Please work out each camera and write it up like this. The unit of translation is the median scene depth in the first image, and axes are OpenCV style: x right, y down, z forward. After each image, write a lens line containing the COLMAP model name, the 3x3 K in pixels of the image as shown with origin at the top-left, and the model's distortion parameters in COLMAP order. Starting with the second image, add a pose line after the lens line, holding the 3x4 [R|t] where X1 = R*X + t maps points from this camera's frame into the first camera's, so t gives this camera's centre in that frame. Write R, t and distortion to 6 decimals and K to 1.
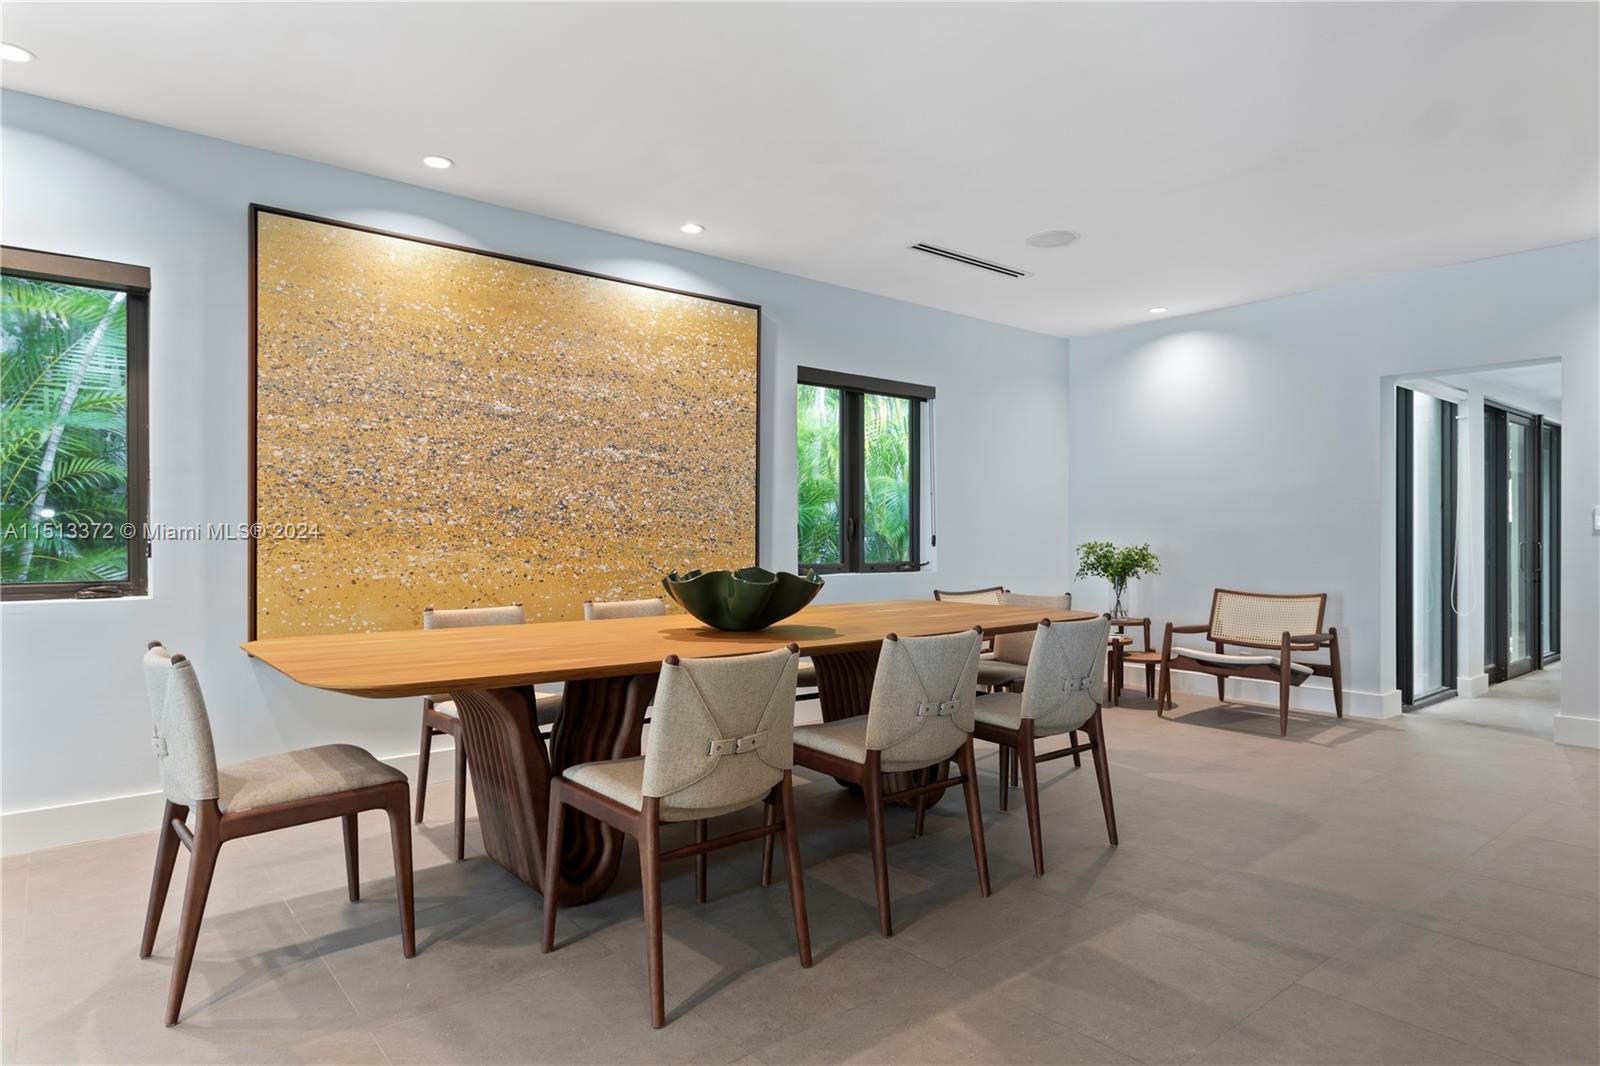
lens RADIAL K [[923.9, 0, 802.5], [0, 923.9, 539.7], [0, 0, 1]] dist [0.002199, 0.000787]
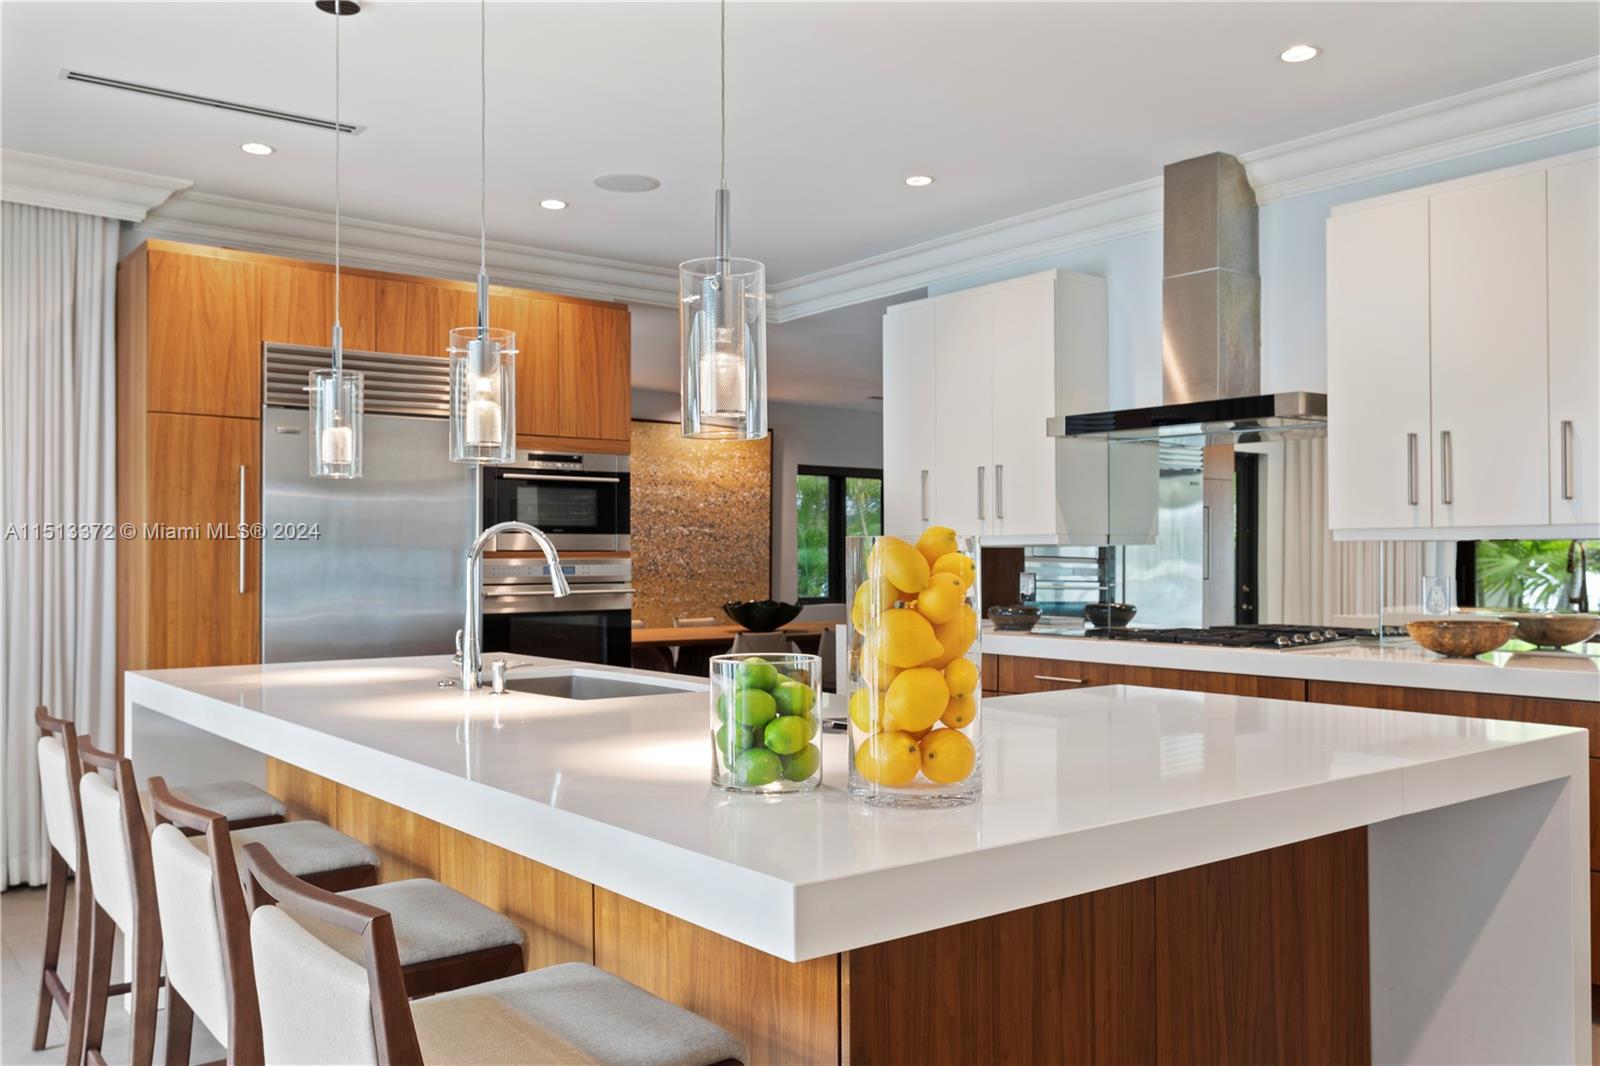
lens RADIAL K [[1330.0, 0, 799.0], [0, 1330.0, 539.0], [0, 0, 1]] dist [-0.001322, -0.000565]
pose [[0.999583, 0.000989, -0.028856, 0.069654], [-0.001471, 0.999860, -0.016676, -0.038418], [0.028835, 0.016711, 0.999444, -1.358751]]
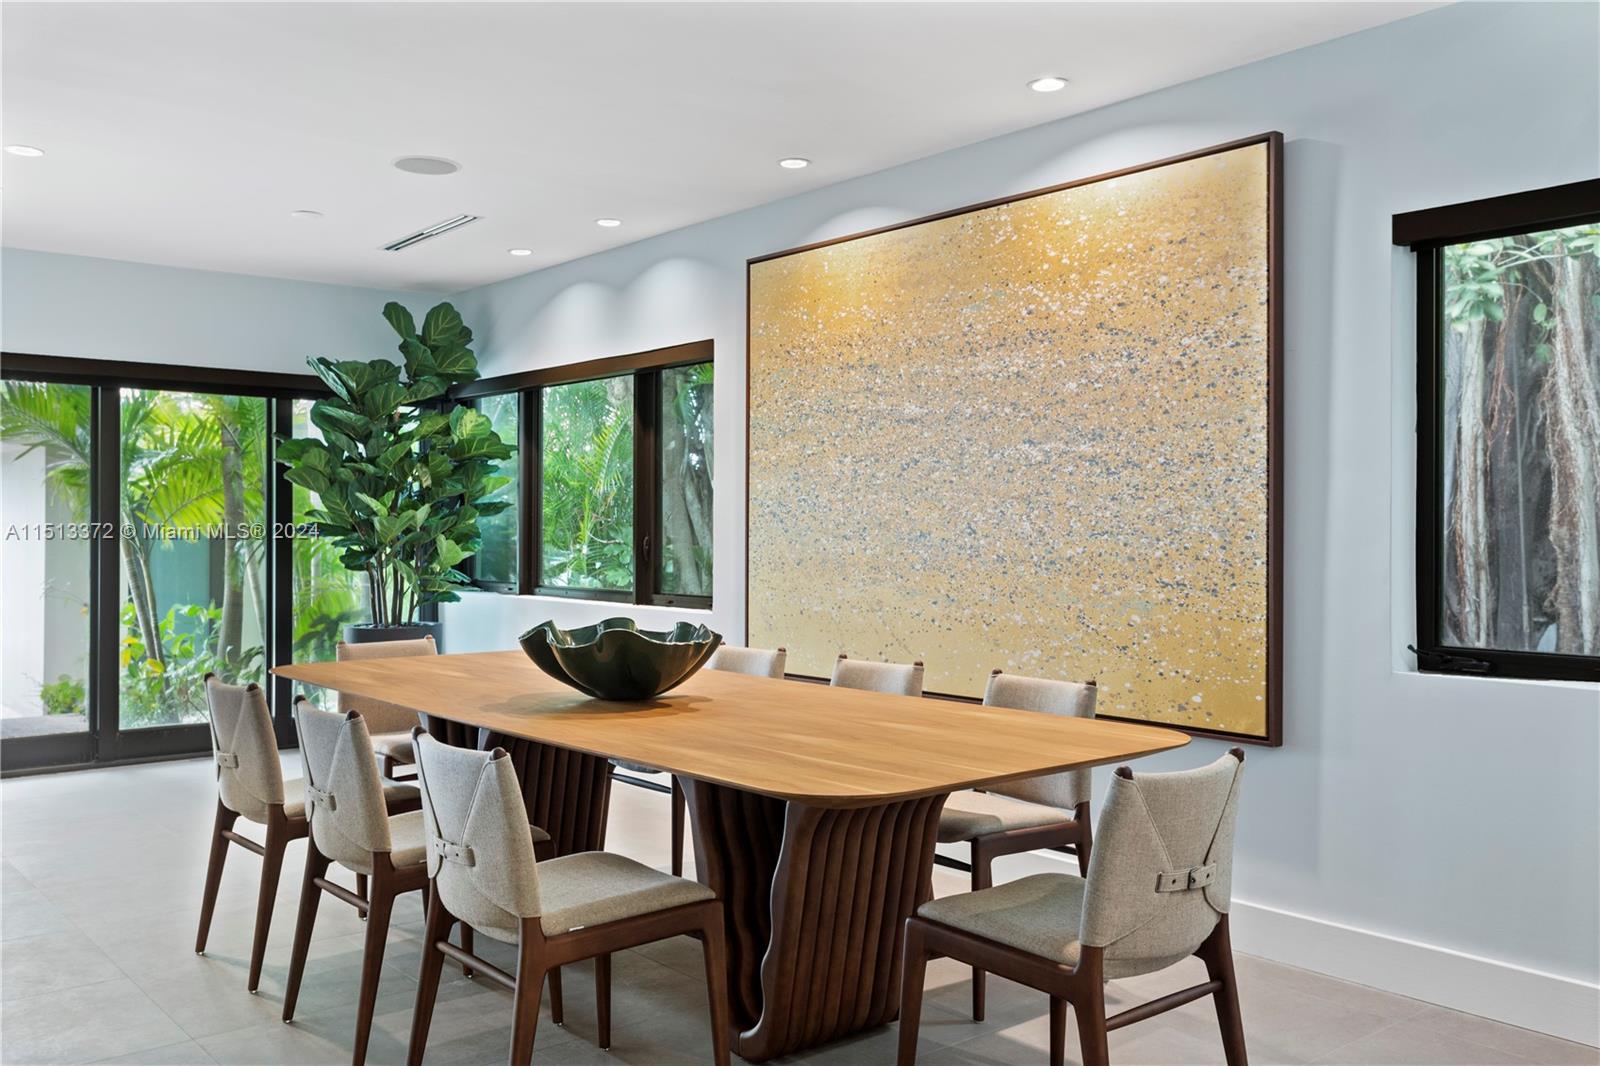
lens RADIAL K [[1375.5, 0, 800.0], [0, 1375.5, 522.4], [0, 0, 1]] dist [0.001328, 0.003352]
pose [[-0.002012, -0.001441, -0.999997, 0.812949], [-0.002396, 0.999996, -0.001436, -0.039556], [0.999995, 0.002393, -0.002015, 0.838230]]
